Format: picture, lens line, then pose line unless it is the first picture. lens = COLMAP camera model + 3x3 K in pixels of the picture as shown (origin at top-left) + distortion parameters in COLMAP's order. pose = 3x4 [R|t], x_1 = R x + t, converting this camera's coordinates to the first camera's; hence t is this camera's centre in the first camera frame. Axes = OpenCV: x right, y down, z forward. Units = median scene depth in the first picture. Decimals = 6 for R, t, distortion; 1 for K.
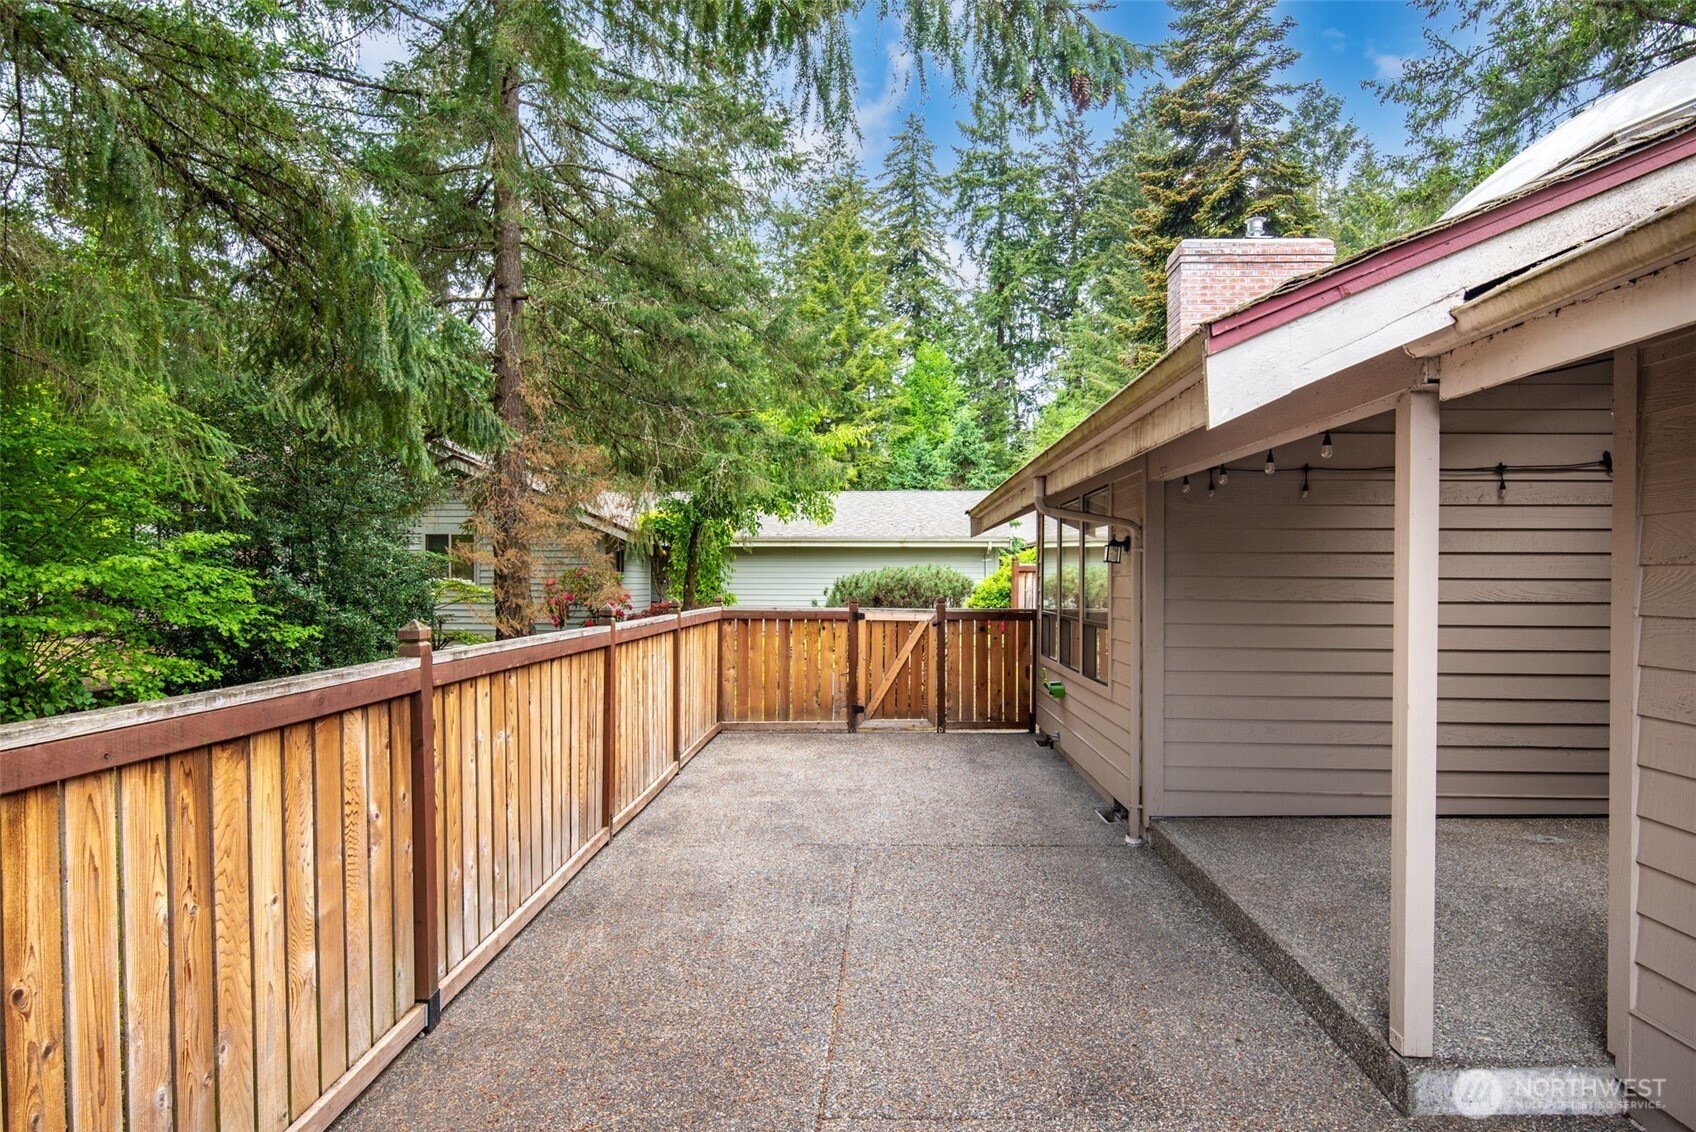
lens RADIAL K [[815.7, 0, 844.3], [0, 815.7, 573.9], [0, 0, 1]] dist [0.004013, -0.001915]
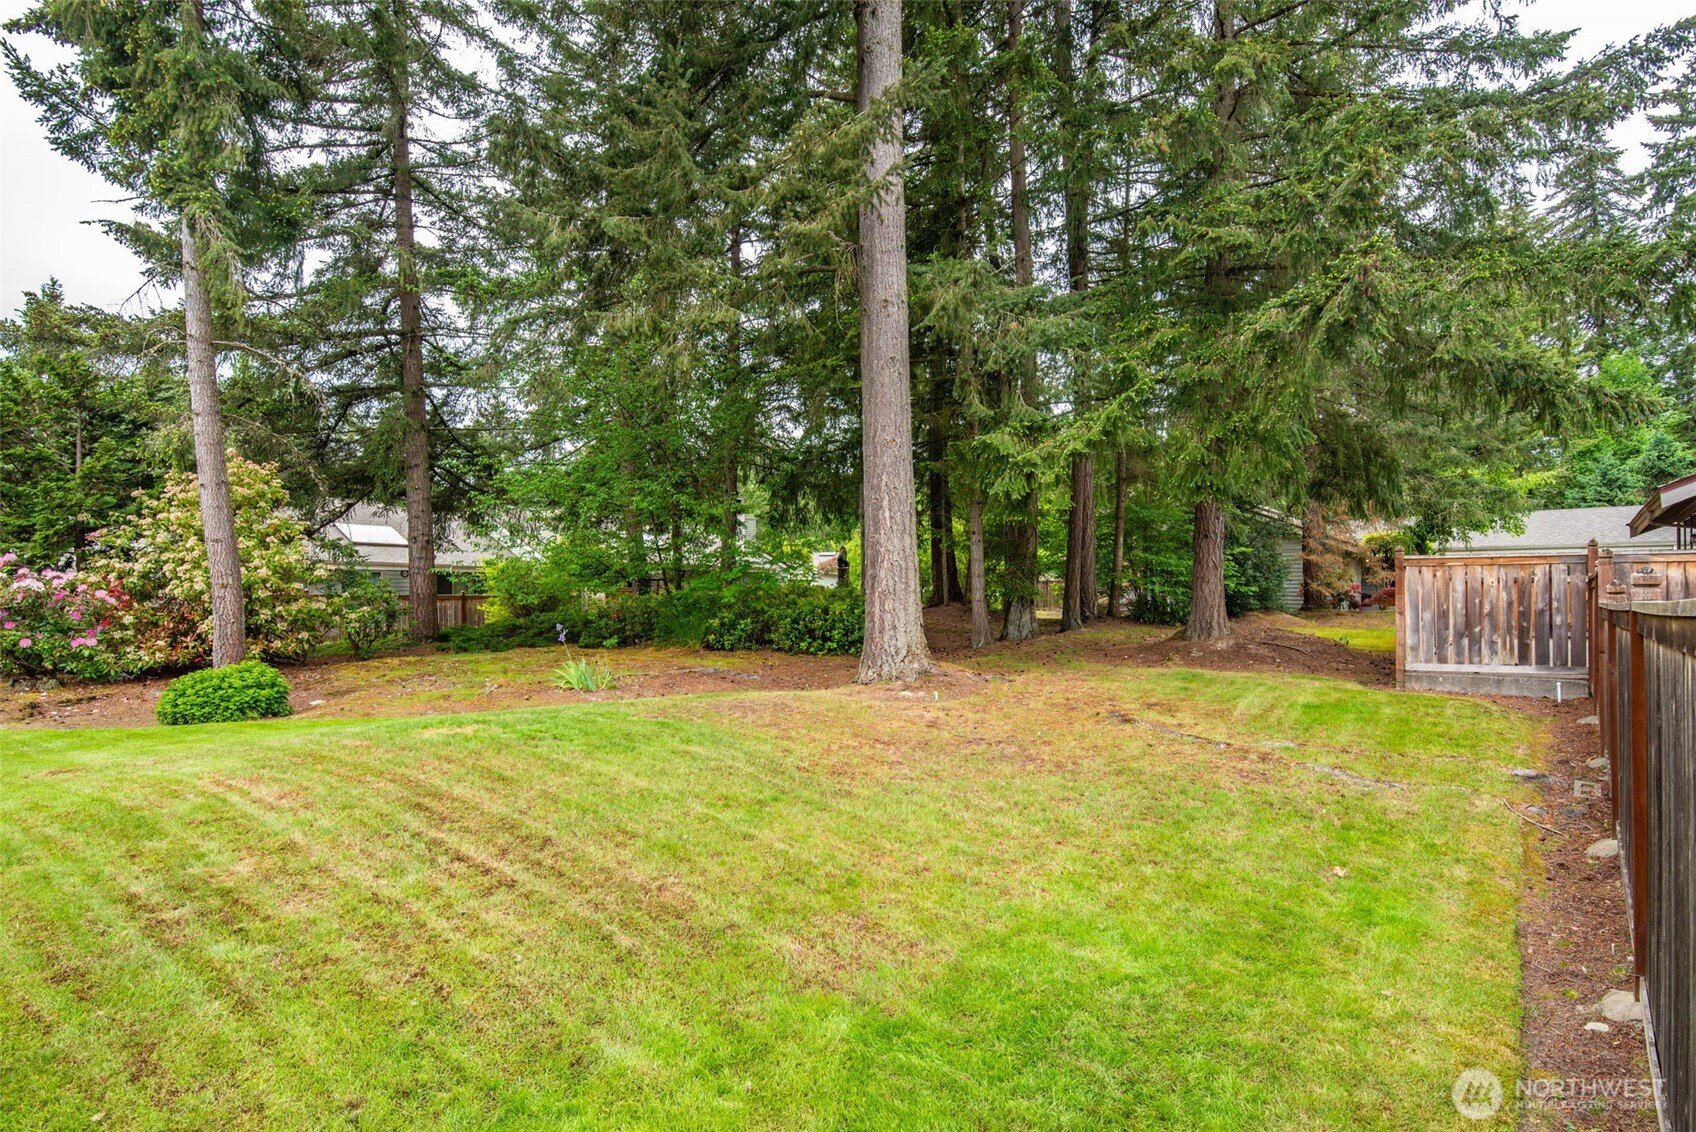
lens RADIAL K [[815.7, 0, 859.4], [0, 815.7, 575.1], [0, 0, 1]] dist [0.004013, -0.001915]
pose [[0.792456, -0.015856, -0.609723, -0.026028], [-0.002912, 0.999552, -0.029778, 0.023179], [0.609923, 0.025373, 0.792055, -0.363644]]
